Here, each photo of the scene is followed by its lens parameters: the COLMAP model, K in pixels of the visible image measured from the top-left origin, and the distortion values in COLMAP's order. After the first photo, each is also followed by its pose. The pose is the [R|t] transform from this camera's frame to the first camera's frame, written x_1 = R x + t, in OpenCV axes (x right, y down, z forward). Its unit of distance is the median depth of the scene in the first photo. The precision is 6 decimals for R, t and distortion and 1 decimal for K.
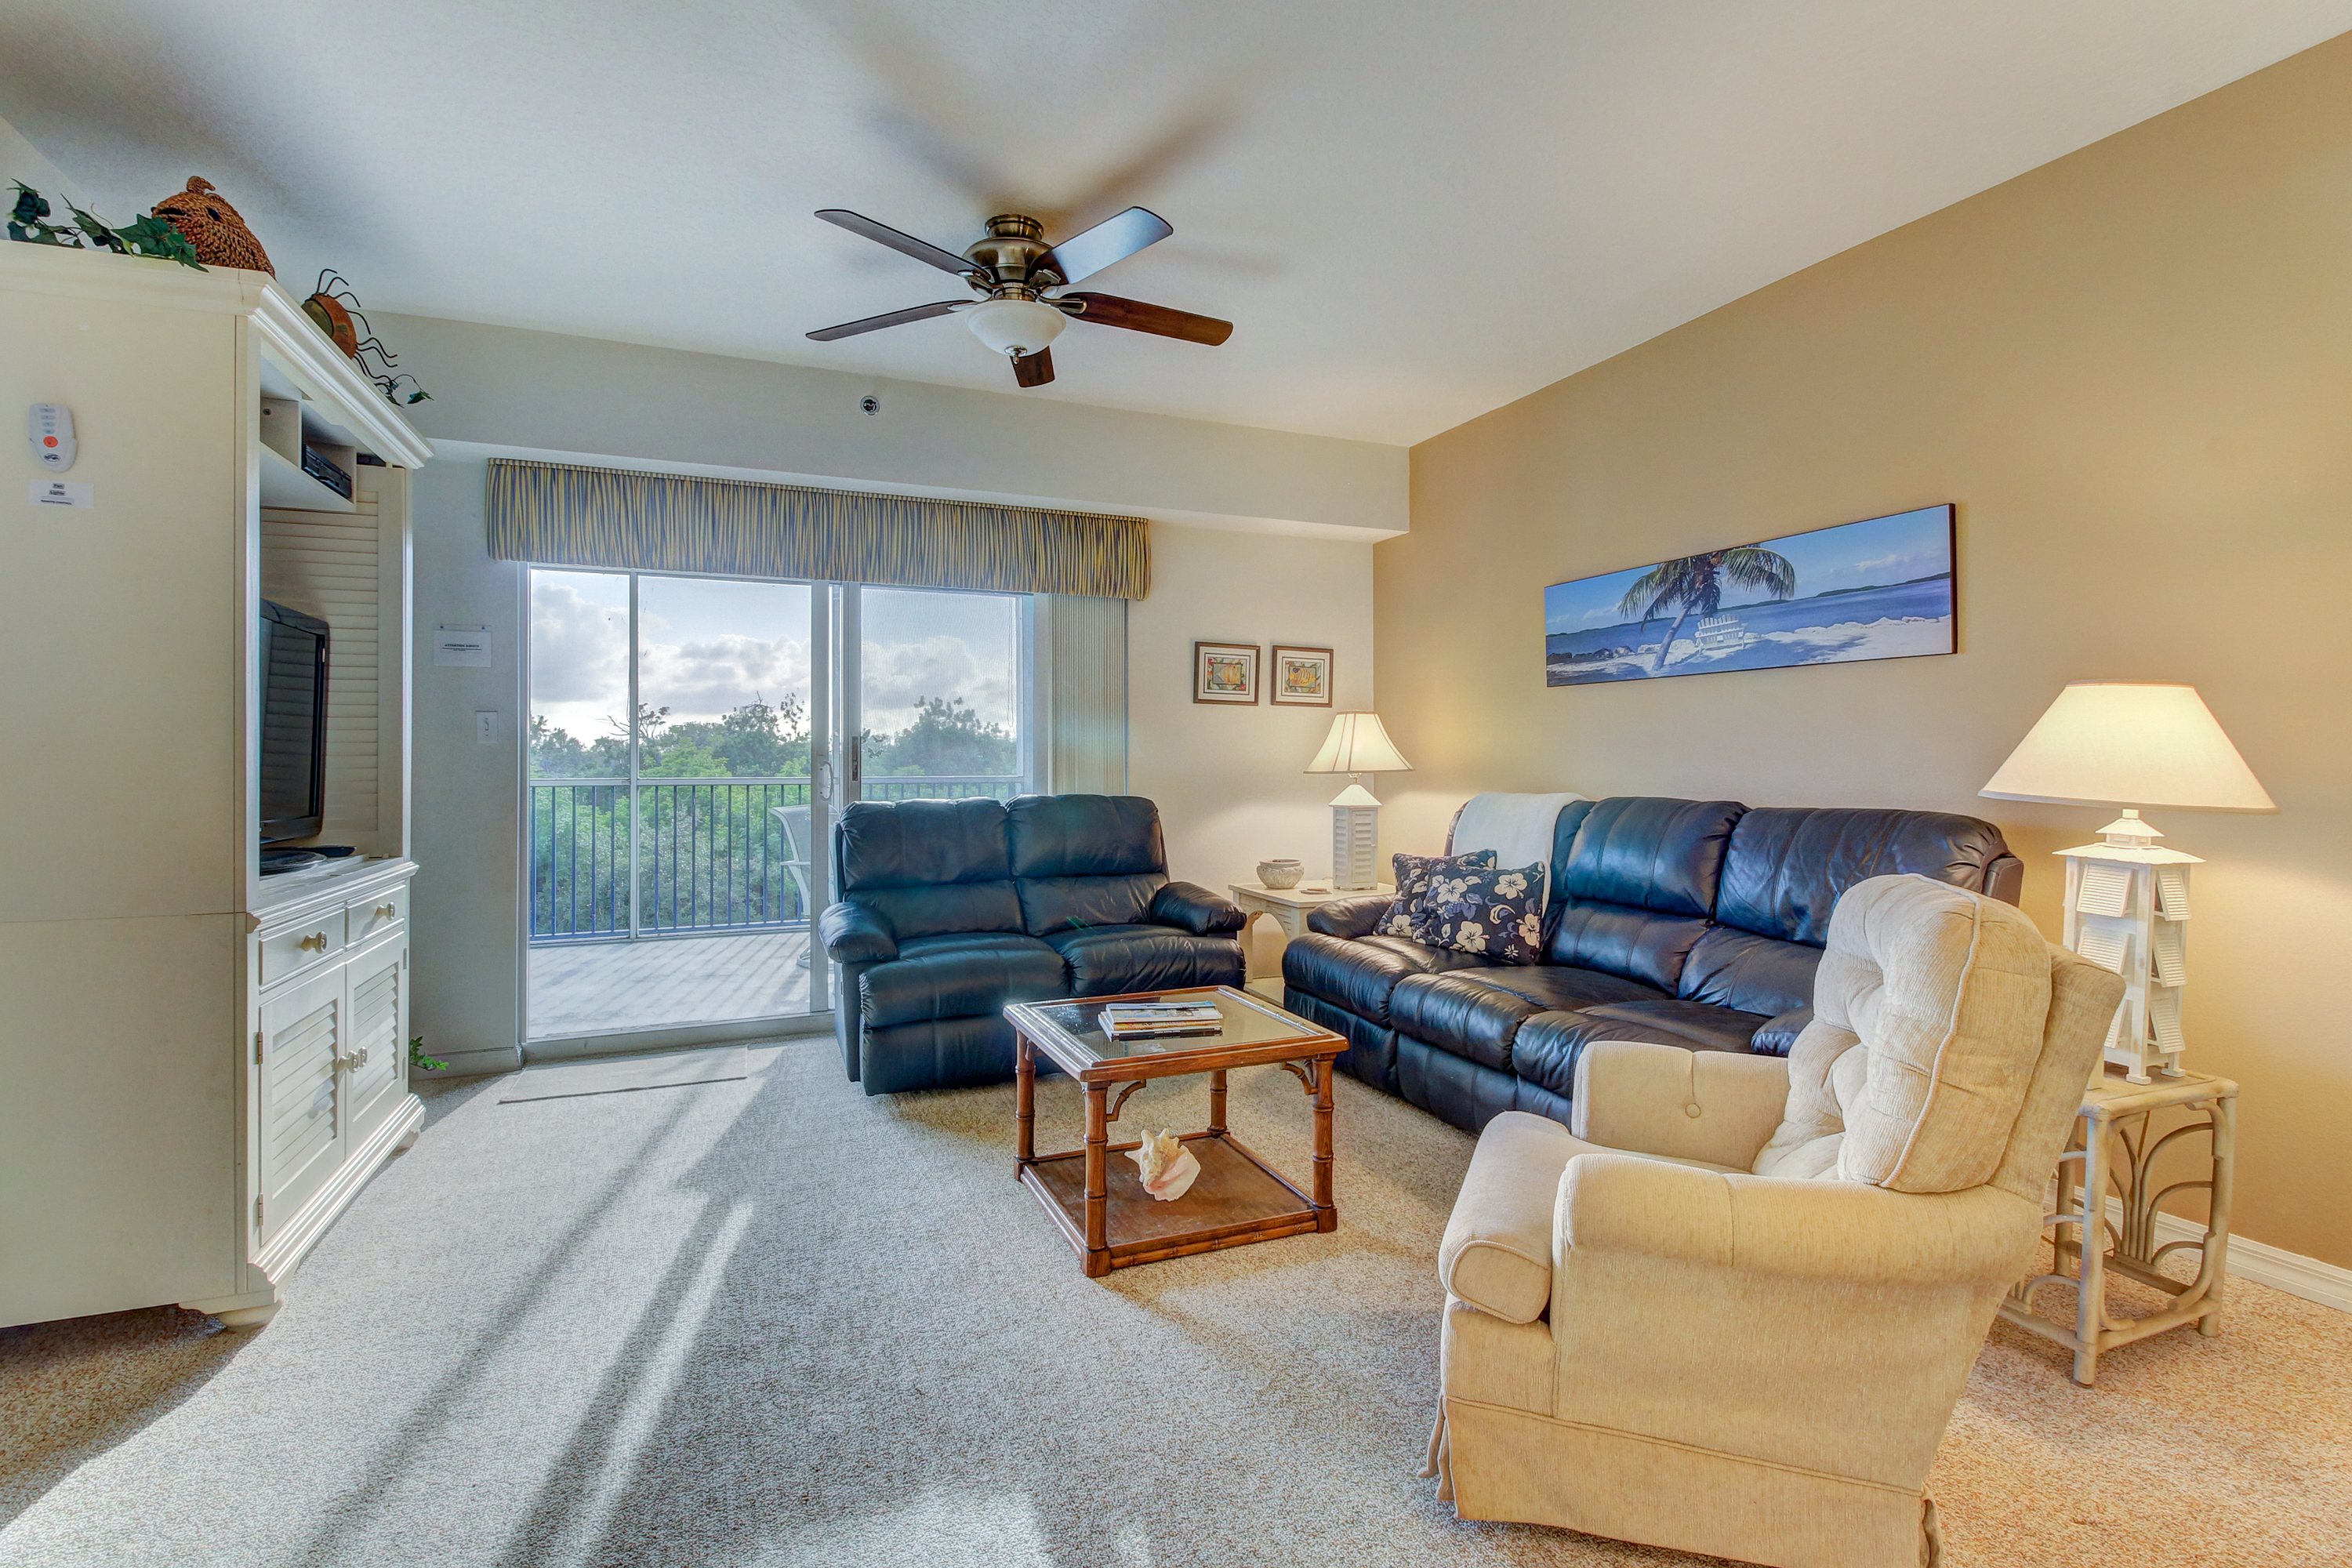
lens RADIAL K [[1062.6, 0, 1177.2], [0, 1062.6, 731.5], [0, 0, 1]] dist [0.000389, 0.000055]
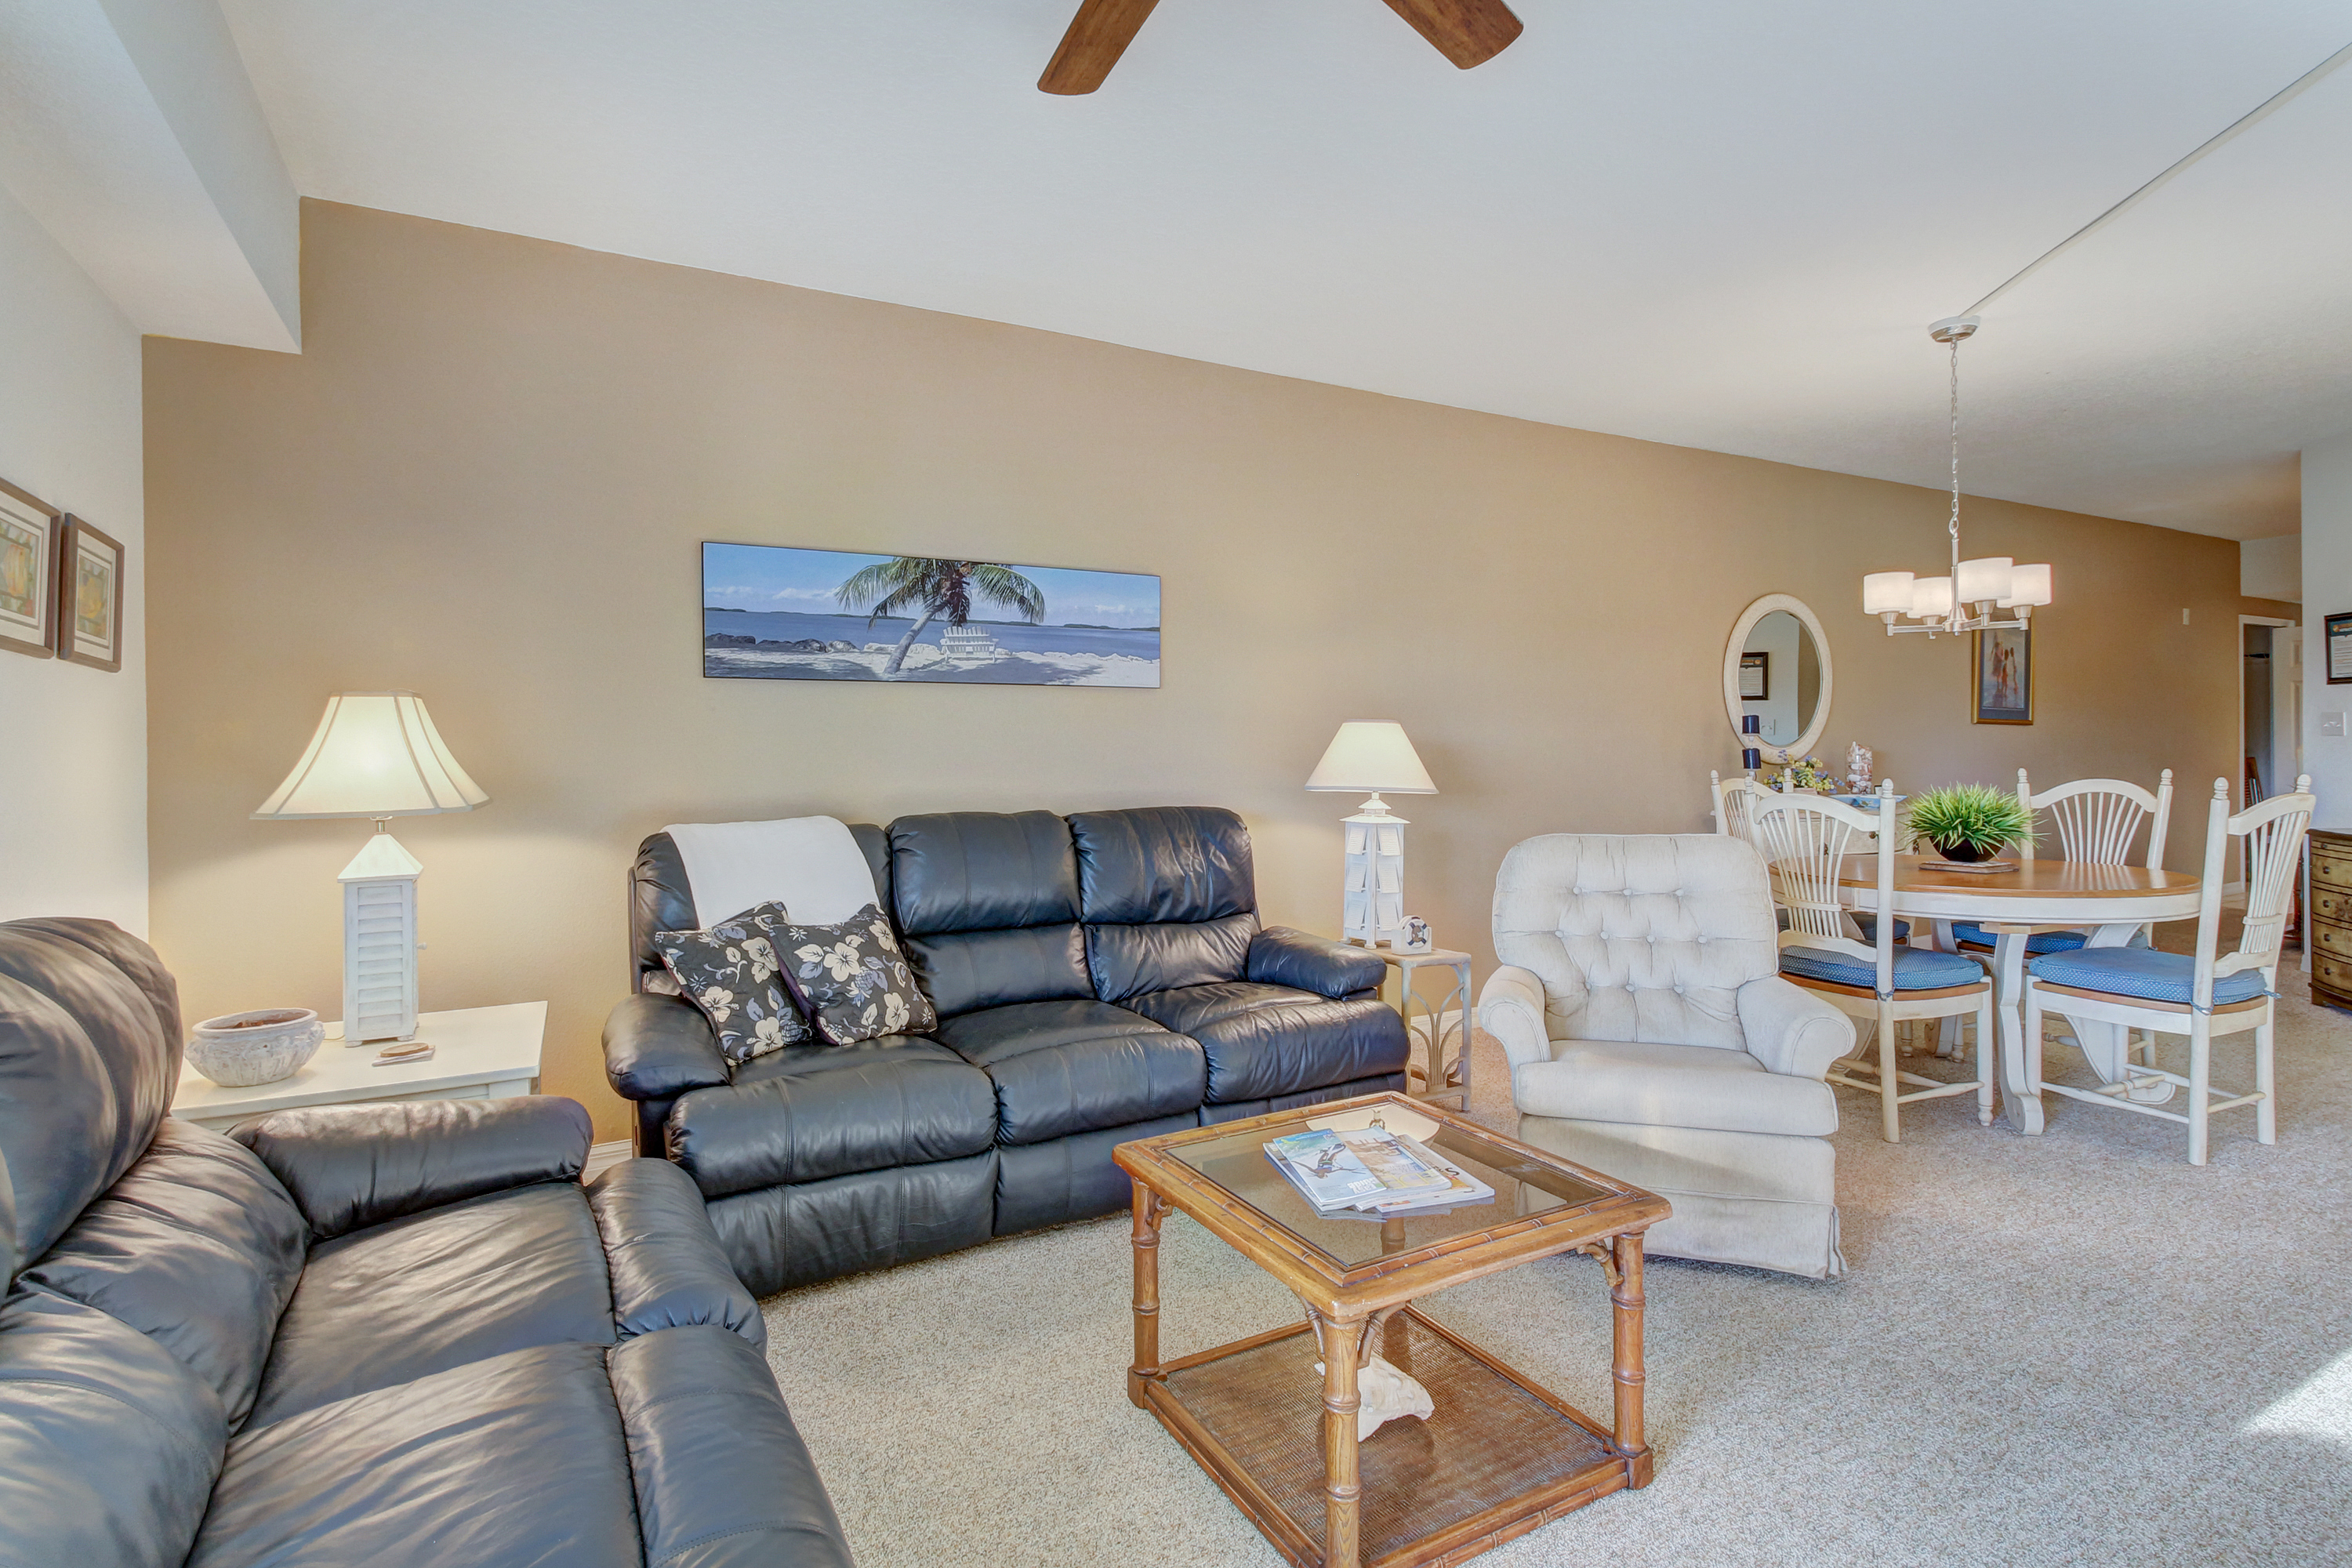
lens RADIAL K [[1119.2, 0, 1178.6], [0, 1119.2, 743.9], [0, 0, 1]] dist [0.017168, -0.014684]
pose [[-0.104256, -0.010809, 0.994492, -0.540287], [-0.023370, 0.999691, 0.008416, -0.011458], [-0.994276, -0.022363, -0.104477, 0.876818]]
